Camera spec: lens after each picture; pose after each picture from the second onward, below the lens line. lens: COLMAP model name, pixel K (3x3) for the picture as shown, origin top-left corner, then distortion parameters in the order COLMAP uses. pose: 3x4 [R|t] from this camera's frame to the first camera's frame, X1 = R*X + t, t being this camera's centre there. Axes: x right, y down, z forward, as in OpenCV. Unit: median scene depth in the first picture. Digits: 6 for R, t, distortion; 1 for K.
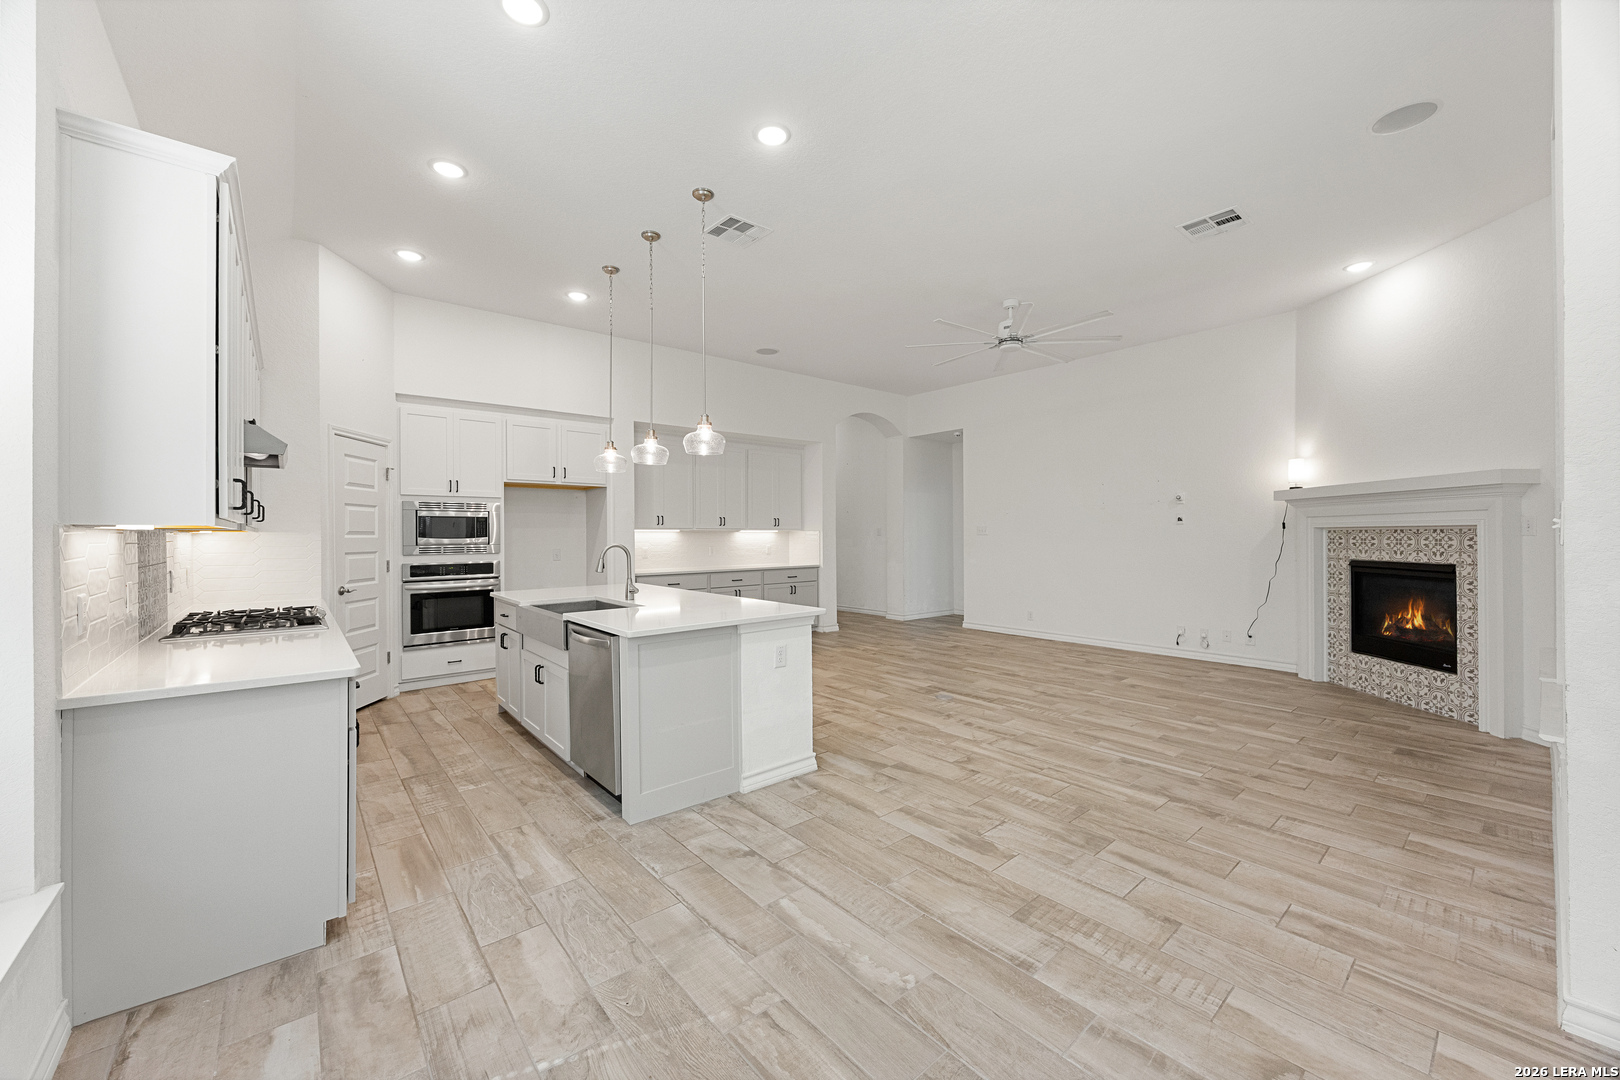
lens RADIAL K [[622.8, 0, 806.9], [0, 622.8, 537.2], [0, 0, 1]] dist [-0.000510, -0.000106]
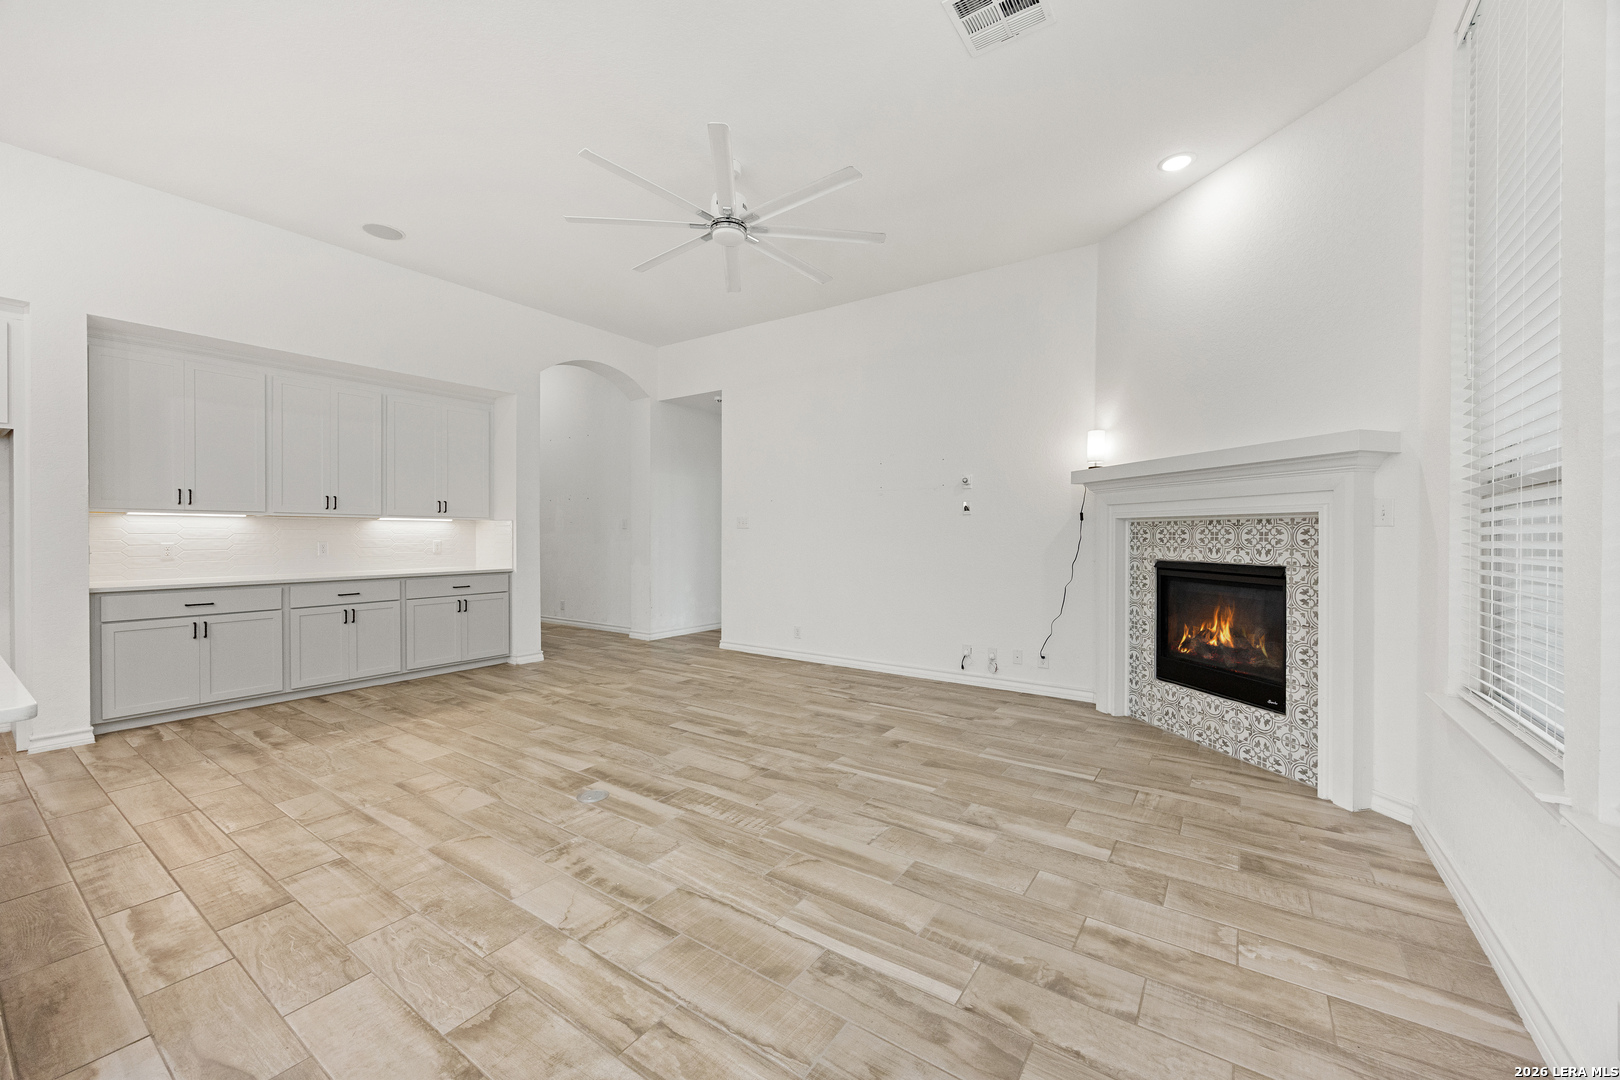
lens RADIAL K [[624.3, 0, 817.7], [0, 624.3, 542.8], [0, 0, 1]] dist [0.001534, 0.000199]
pose [[0.963001, 0.002997, 0.269482, 0.284092], [-0.005821, 0.999936, 0.009682, 0.010869], [-0.269436, -0.010892, 0.962957, 0.402583]]
